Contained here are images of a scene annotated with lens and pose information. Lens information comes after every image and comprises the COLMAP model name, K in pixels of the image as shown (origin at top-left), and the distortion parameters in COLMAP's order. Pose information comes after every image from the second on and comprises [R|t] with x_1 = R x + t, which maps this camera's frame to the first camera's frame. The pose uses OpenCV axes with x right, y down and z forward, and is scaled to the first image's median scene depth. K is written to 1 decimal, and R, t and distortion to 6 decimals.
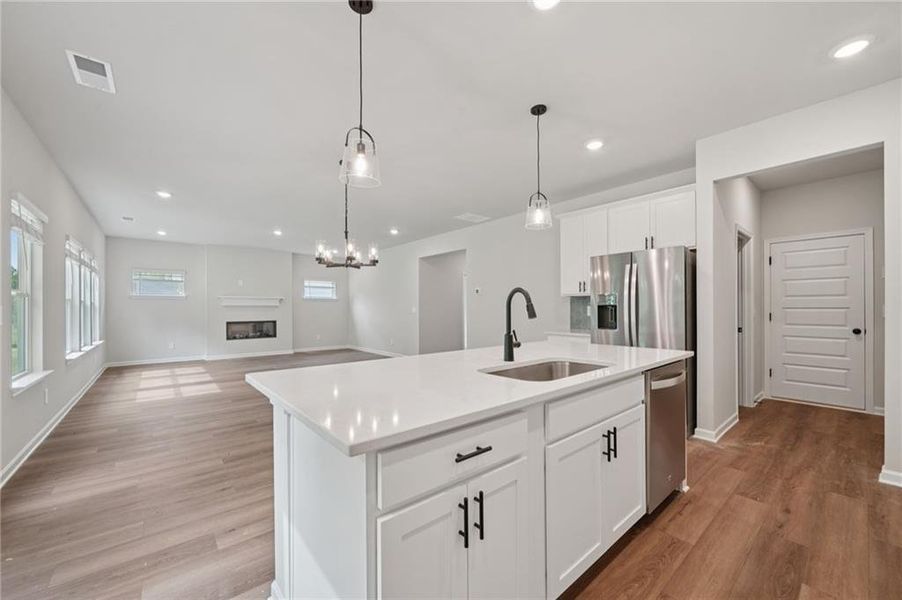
lens RADIAL K [[348.7, 0, 446.6], [0, 348.7, 307.1], [0, 0, 1]] dist [-0.002858, 0.000110]
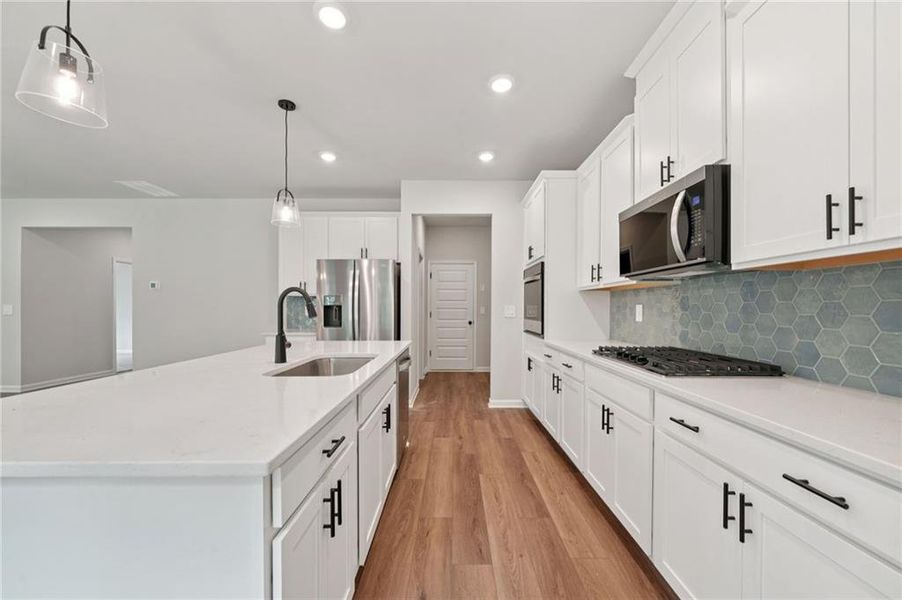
lens RADIAL K [[348.7, 0, 449.1], [0, 348.7, 307.0], [0, 0, 1]] dist [-0.002858, 0.000110]
pose [[0.642381, 0.005165, 0.766368, -0.169731], [-0.005816, 0.999981, -0.001864, 0.000005], [-0.766363, -0.003260, 0.642399, 0.020151]]
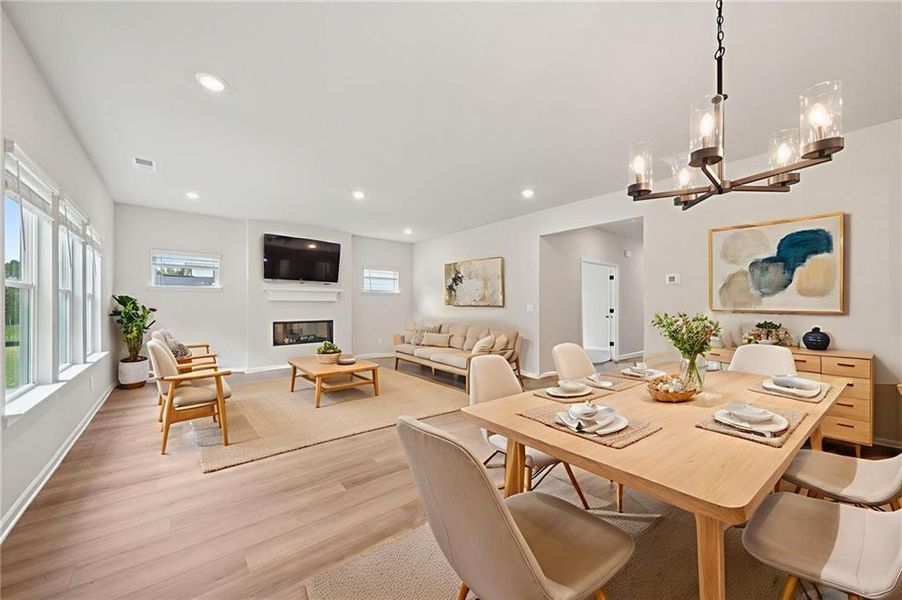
lens RADIAL K [[348.7, 0, 454.3], [0, 348.7, 304.6], [0, 0, 1]] dist [-0.002858, 0.000110]
pose [[0.999798, 0.002896, -0.019891, -0.650022], [-0.002864, 0.999995, 0.001644, 0.005343], [0.019895, -0.001587, 0.999801, 0.726119]]
